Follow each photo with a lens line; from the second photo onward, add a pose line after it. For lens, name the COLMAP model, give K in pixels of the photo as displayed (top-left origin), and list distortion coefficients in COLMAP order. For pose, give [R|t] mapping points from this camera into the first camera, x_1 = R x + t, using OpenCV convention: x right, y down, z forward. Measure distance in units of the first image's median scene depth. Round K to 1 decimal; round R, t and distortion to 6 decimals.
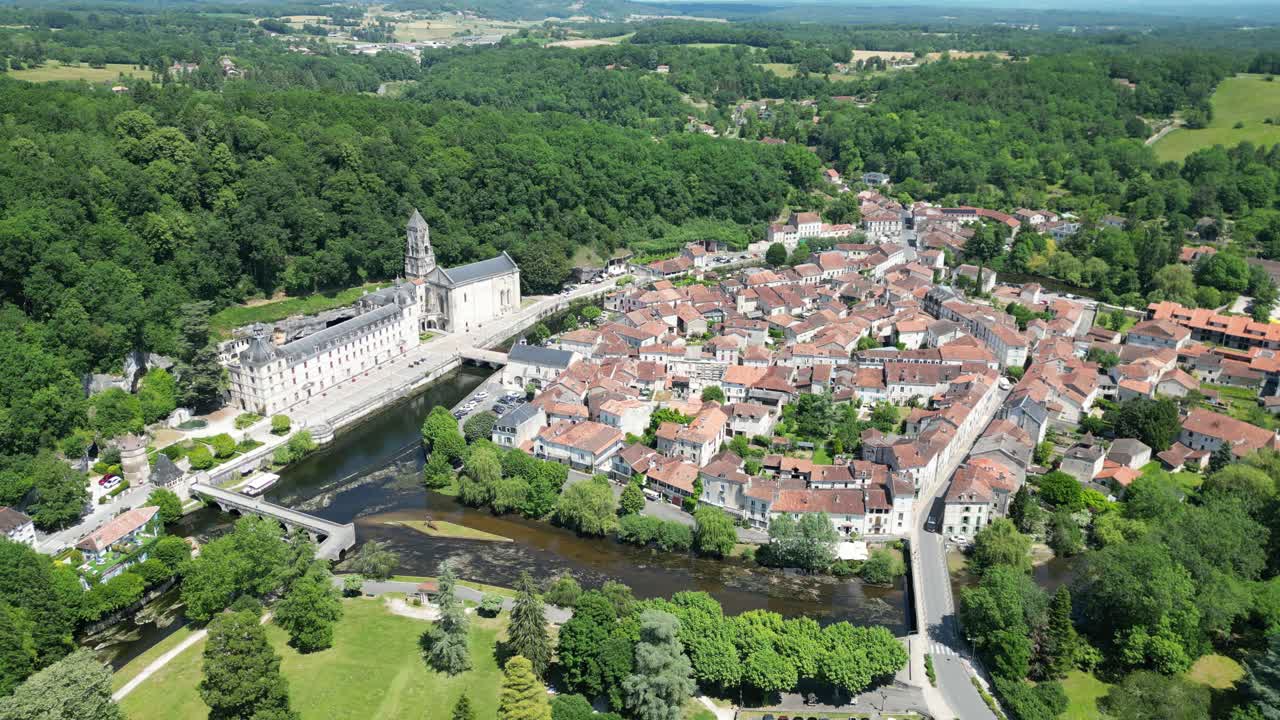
lens RADIAL K [[926.8, 0, 641.1], [0, 926.8, 363.3], [0, 0, 1]] dist [0.040802, -0.023637]
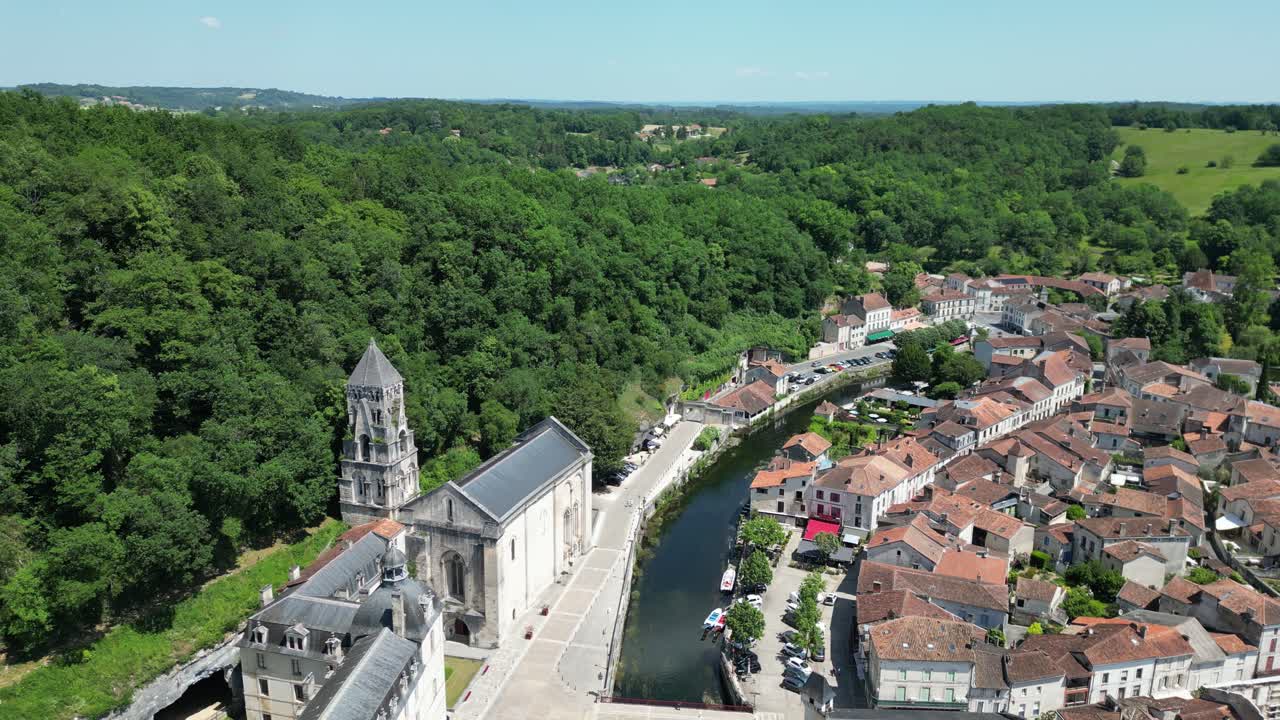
lens RADIAL K [[926.8, 0, 636.4], [0, 926.8, 355.3], [0, 0, 1]] dist [0.040802, -0.023637]
pose [[0.945157, -0.082864, 0.315931, -0.229042], [0.115238, 0.989680, -0.085174, -0.100445], [-0.305613, 0.116910, 0.944951, 0.530308]]
